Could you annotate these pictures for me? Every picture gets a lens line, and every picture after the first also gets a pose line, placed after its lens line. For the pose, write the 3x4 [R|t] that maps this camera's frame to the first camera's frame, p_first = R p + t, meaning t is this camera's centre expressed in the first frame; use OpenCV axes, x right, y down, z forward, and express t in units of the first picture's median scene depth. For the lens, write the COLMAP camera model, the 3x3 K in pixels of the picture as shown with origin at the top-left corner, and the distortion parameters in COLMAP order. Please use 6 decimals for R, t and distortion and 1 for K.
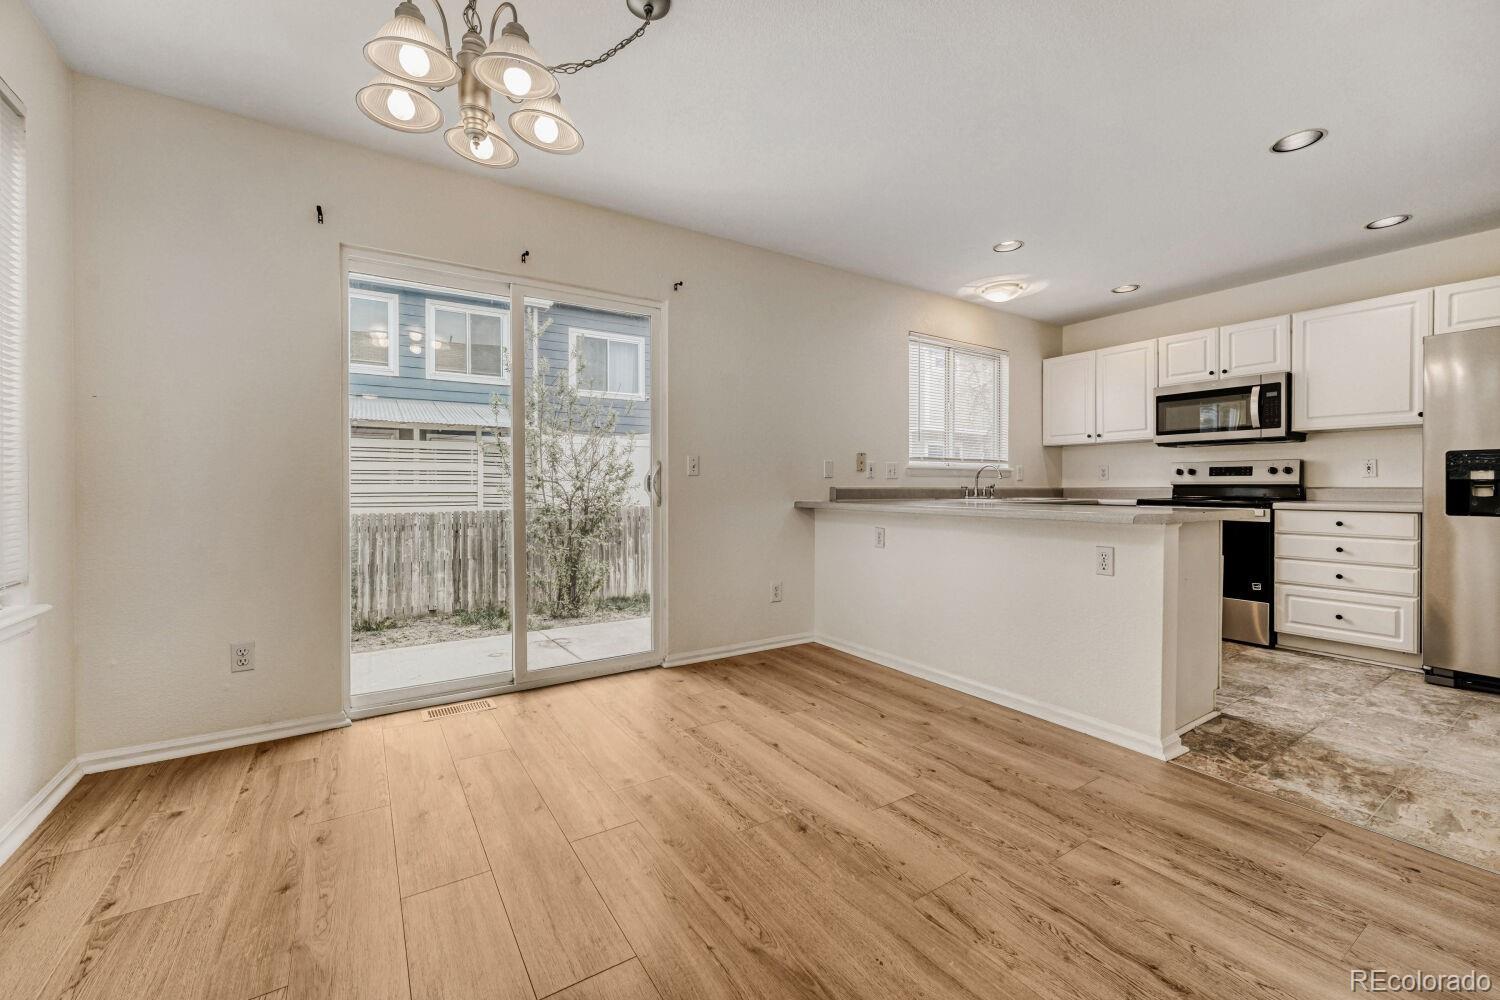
lens RADIAL K [[615.1, 0, 753.7], [0, 615.1, 494.8], [0, 0, 1]] dist [-0.000777, -0.000003]
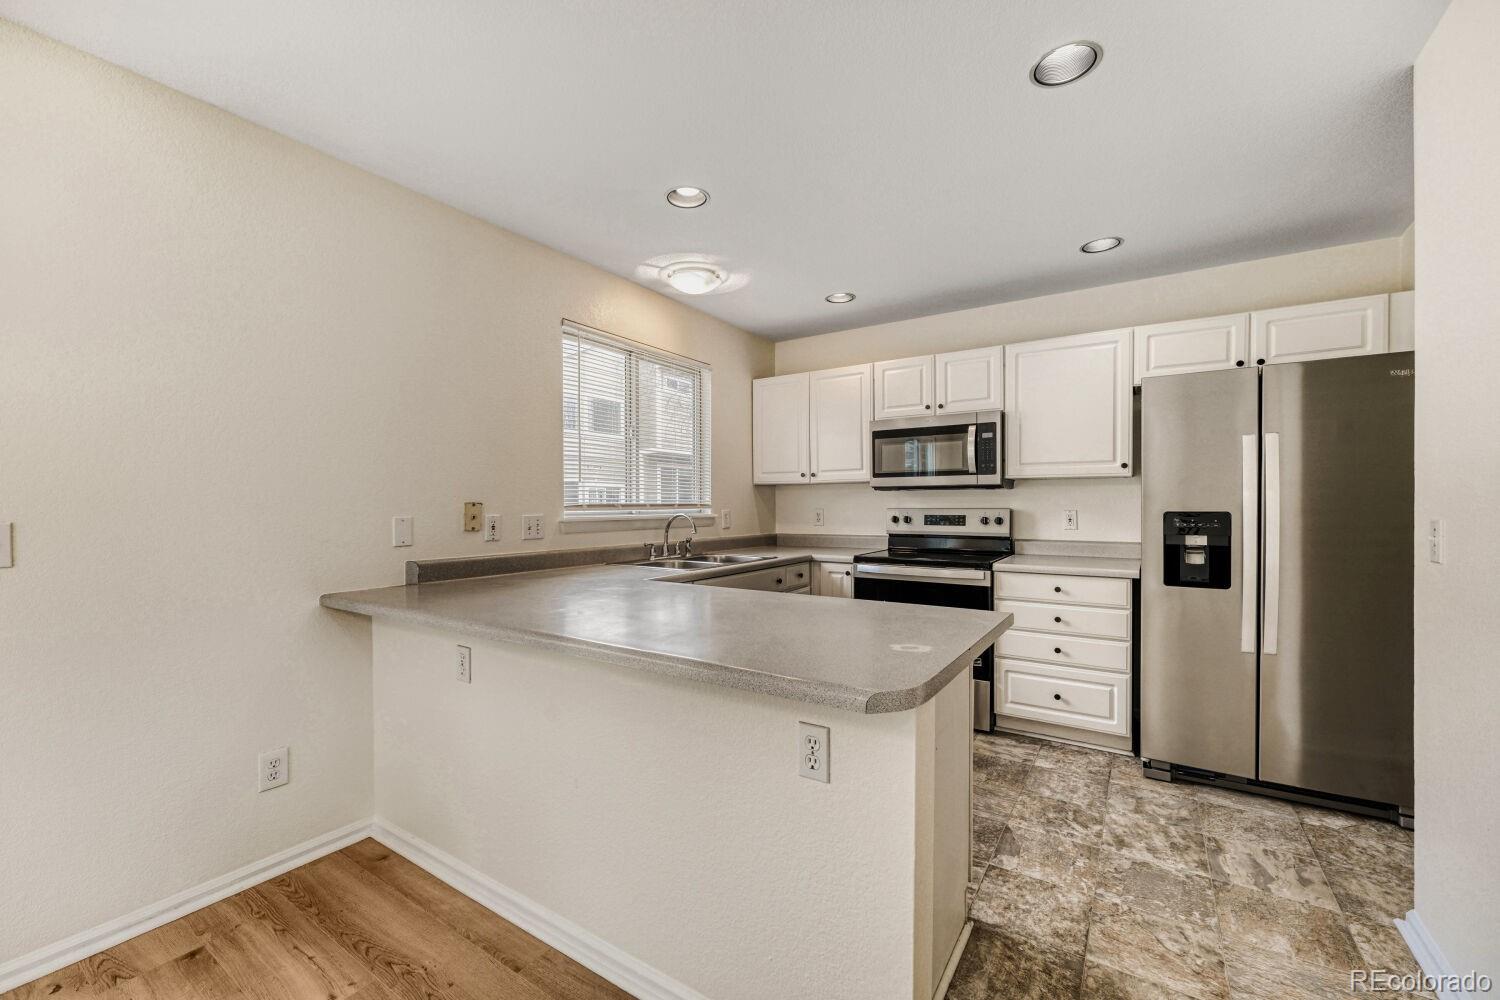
lens RADIAL K [[615.1, 0, 753.7], [0, 615.1, 494.8], [0, 0, 1]] dist [-0.000777, -0.000003]
pose [[0.918564, 0.003928, 0.395254, 0.191412], [0.006699, 0.999652, -0.025503, -0.057716], [-0.395217, 0.026074, 0.918218, 0.323466]]
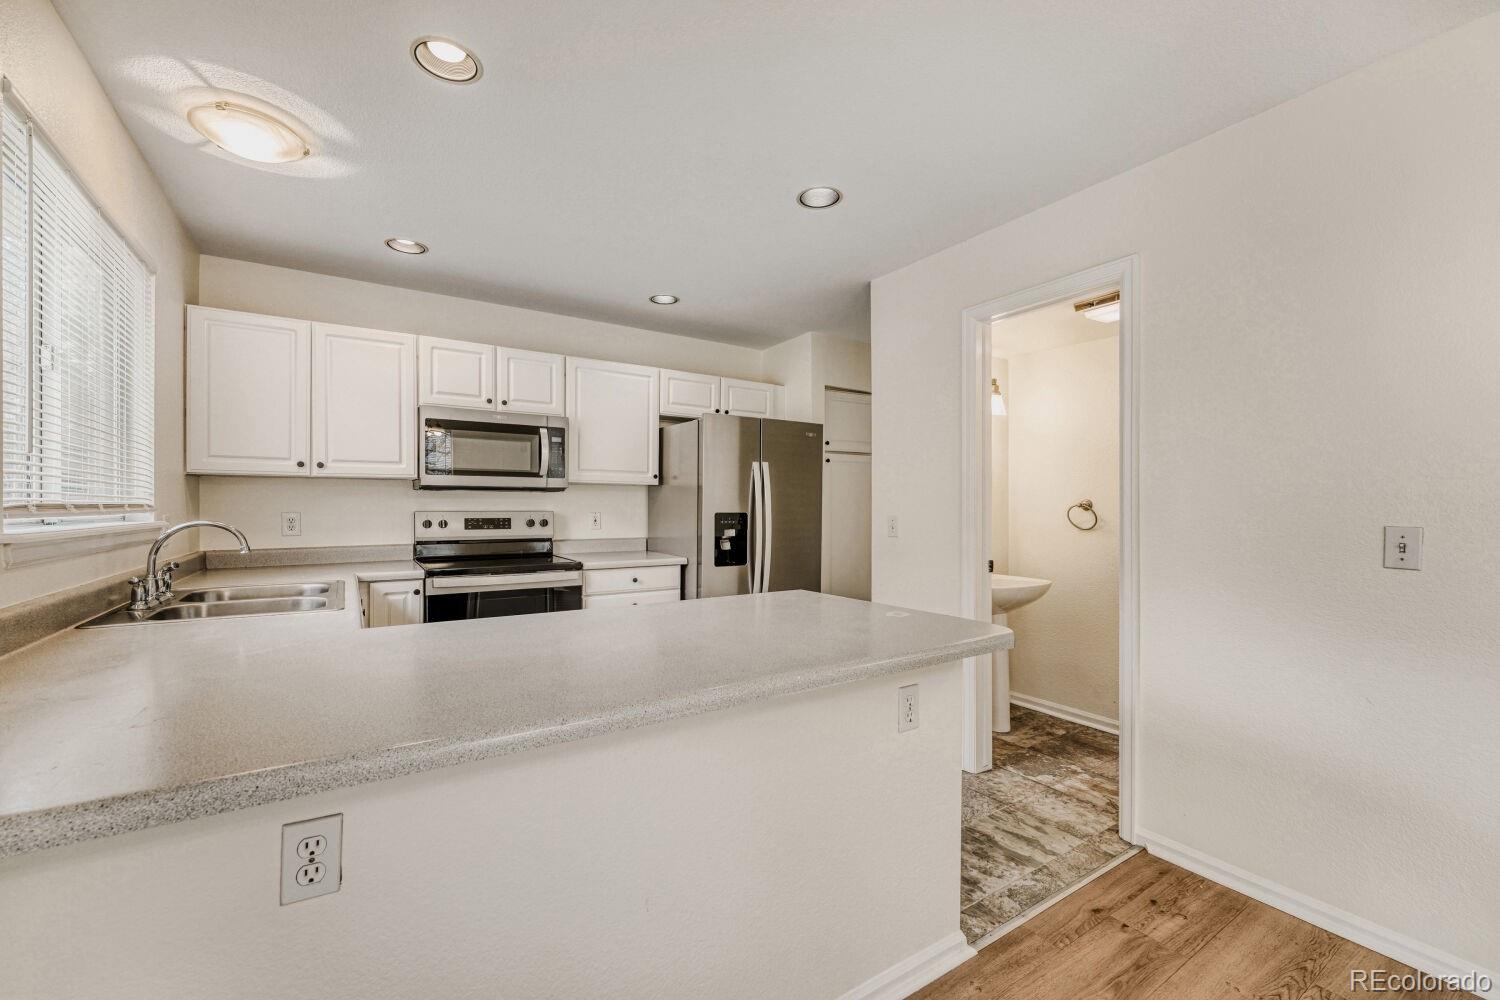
lens RADIAL K [[615.1, 0, 753.7], [0, 615.1, 494.8], [0, 0, 1]] dist [-0.000777, -0.000003]
pose [[-0.006911, 0.019324, 0.999789, -0.048717], [0.008268, 0.999780, -0.019266, -0.061963], [-0.999942, 0.008133, -0.007070, 0.700497]]
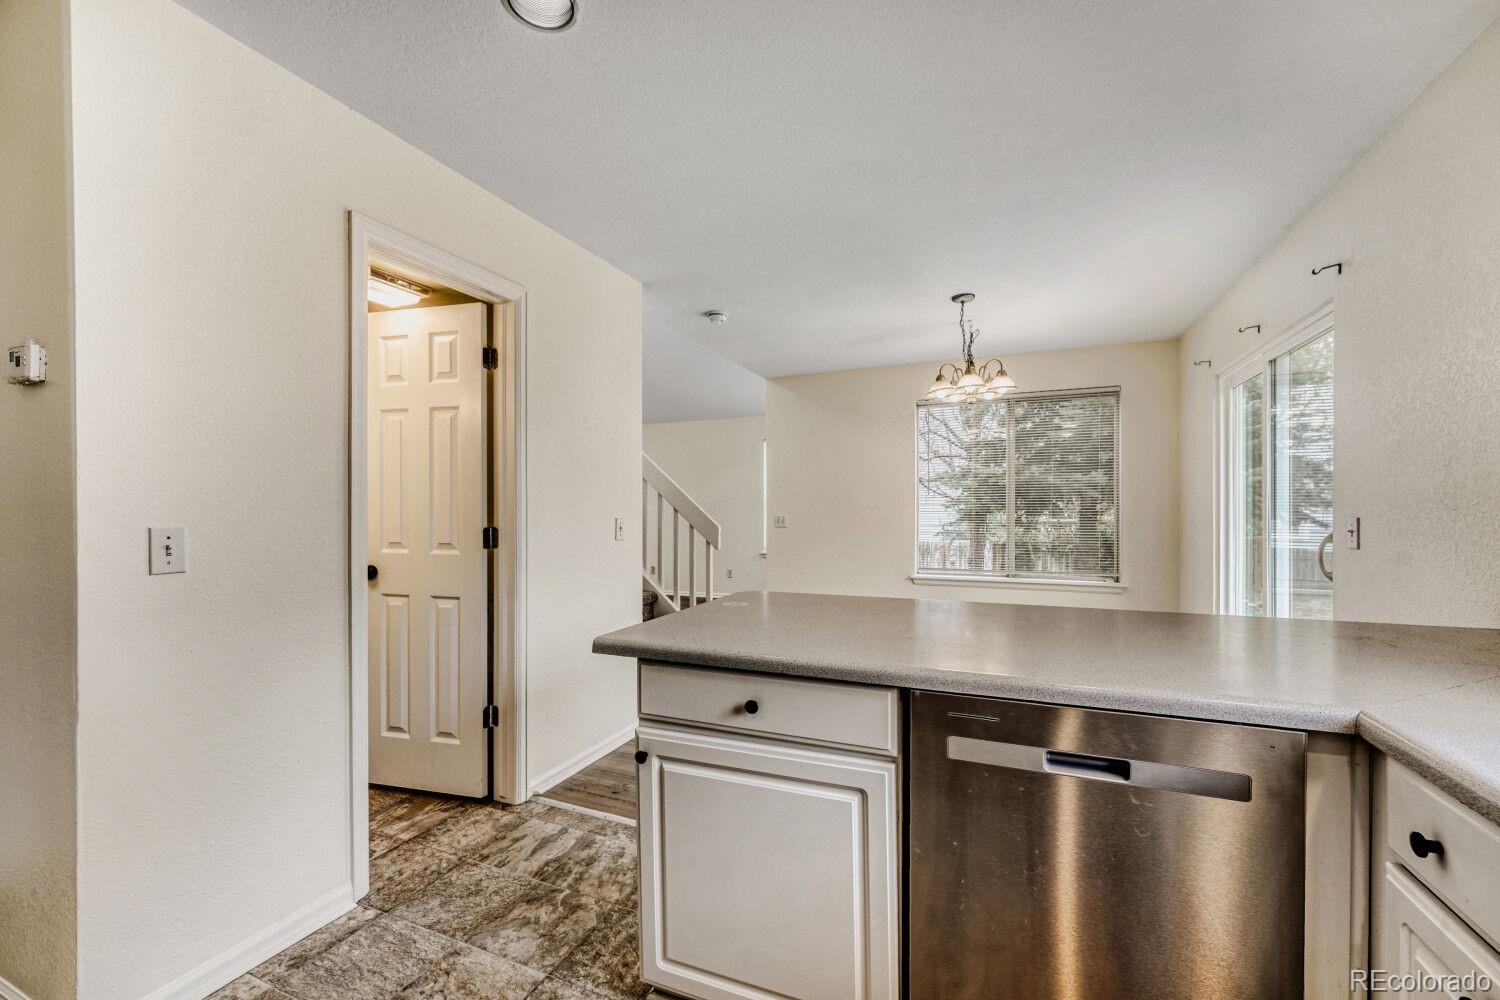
lens RADIAL K [[615.1, 0, 753.7], [0, 615.1, 494.8], [0, 0, 1]] dist [-0.000777, -0.000003]
pose [[-0.838493, -0.001565, -0.544909, 0.654504], [0.002743, 0.999971, -0.007093, -0.064889], [0.544905, -0.007442, -0.838465, 1.016217]]
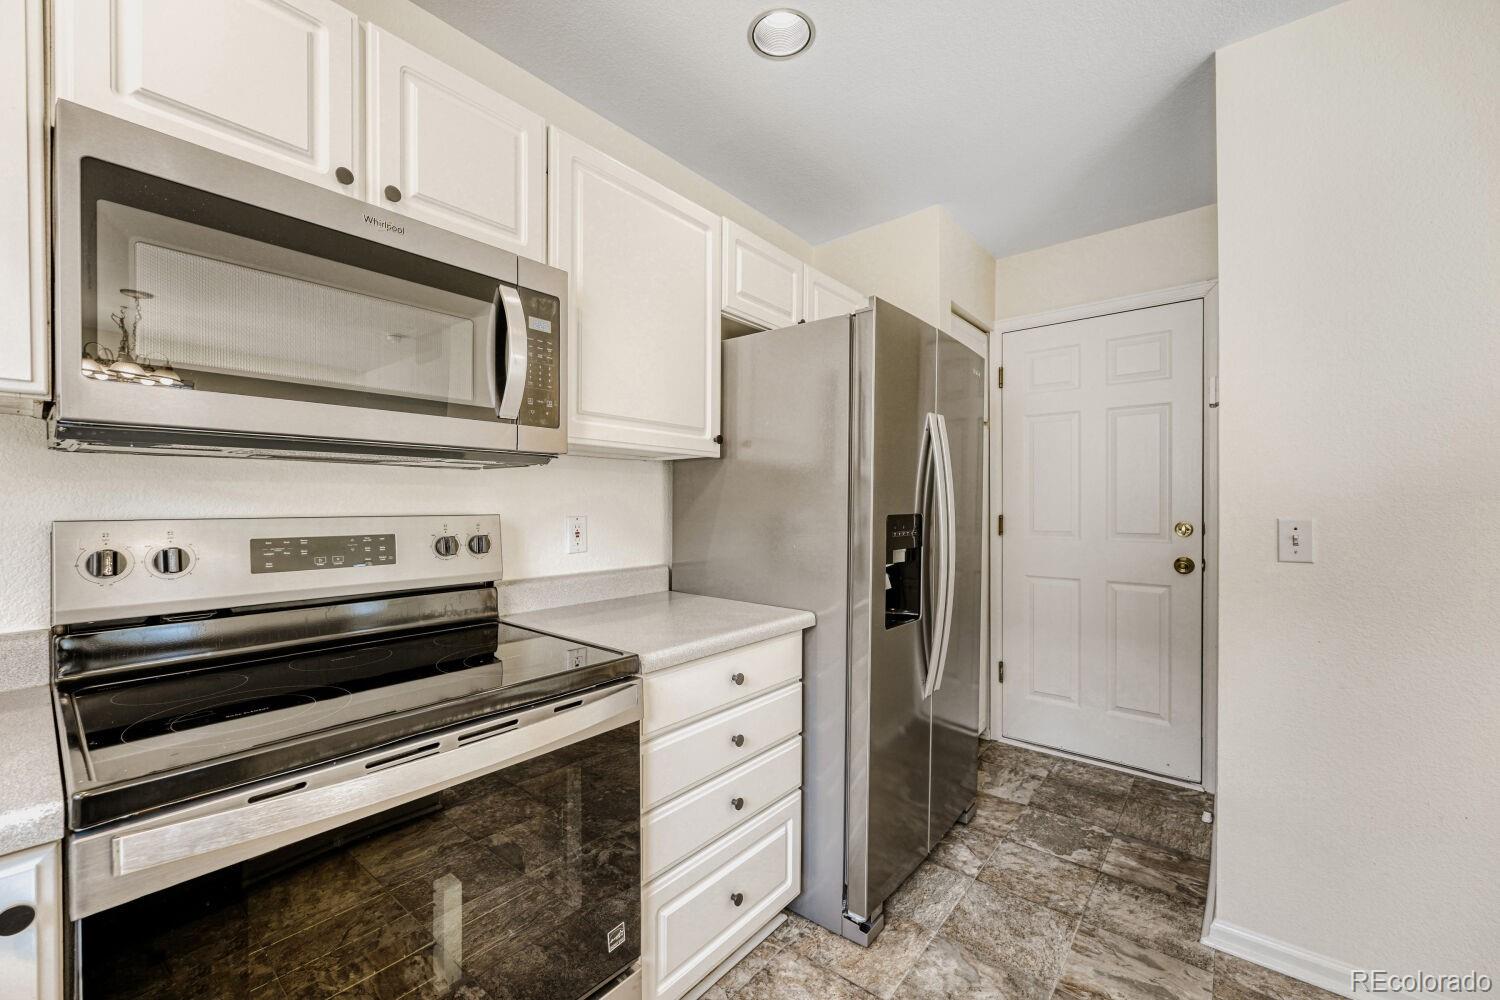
lens RADIAL K [[615.1, 0, 753.7], [0, 615.1, 494.8], [0, 0, 1]] dist [-0.000777, -0.000003]
pose [[-0.296936, 0.013135, 0.954807, 0.475148], [0.010785, 0.999888, -0.010401, -0.064150], [-0.954836, 0.007209, -0.297045, 0.961325]]
